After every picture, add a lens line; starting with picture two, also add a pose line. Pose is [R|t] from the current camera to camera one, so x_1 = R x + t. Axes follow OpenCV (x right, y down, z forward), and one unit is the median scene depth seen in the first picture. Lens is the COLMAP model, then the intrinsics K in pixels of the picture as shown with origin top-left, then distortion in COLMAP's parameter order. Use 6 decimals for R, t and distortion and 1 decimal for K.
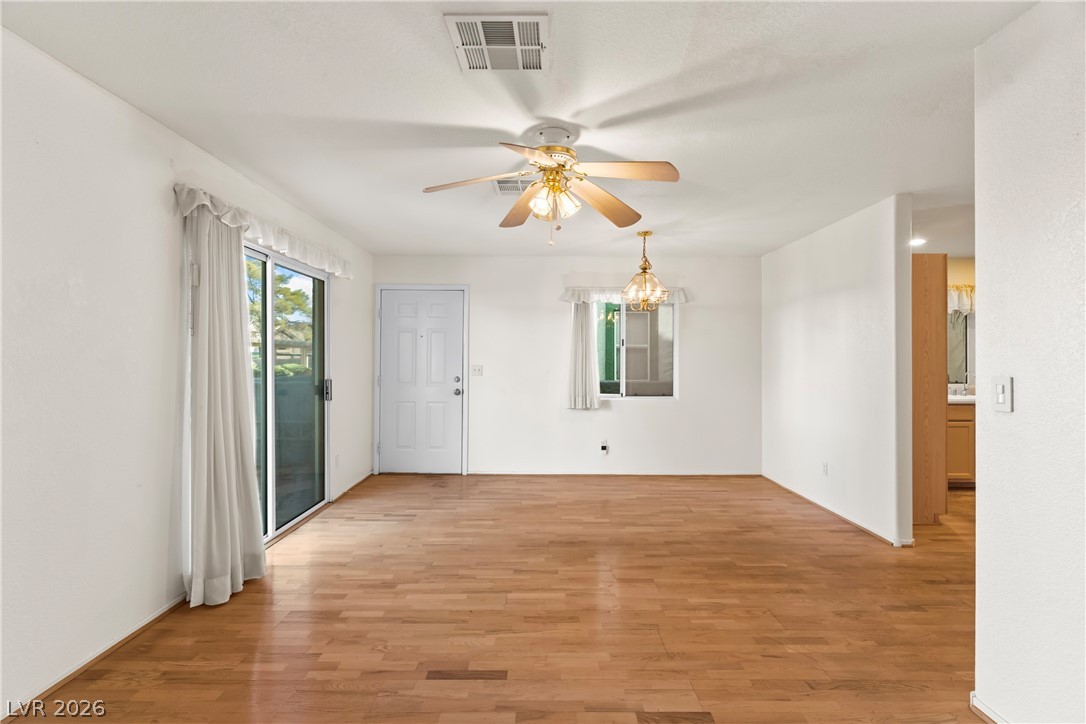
lens RADIAL K [[512.3, 0, 543.7], [0, 512.3, 358.9], [0, 0, 1]] dist [0.002166, 0.000488]
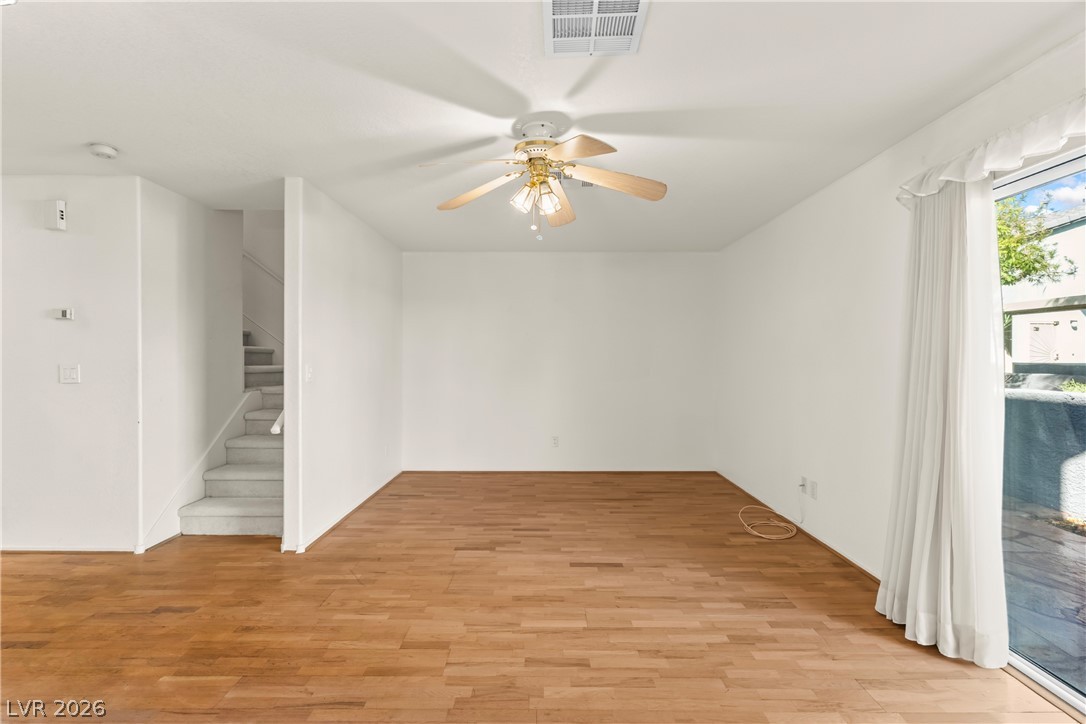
lens RADIAL K [[512.3, 0, 543.7], [0, 512.3, 358.9], [0, 0, 1]] dist [0.002166, 0.000488]
pose [[-0.999974, -0.005517, 0.004712, 0.001052], [-0.005519, 0.999985, -0.000528, 0.005770], [-0.004709, -0.000554, -0.999989, 1.500983]]
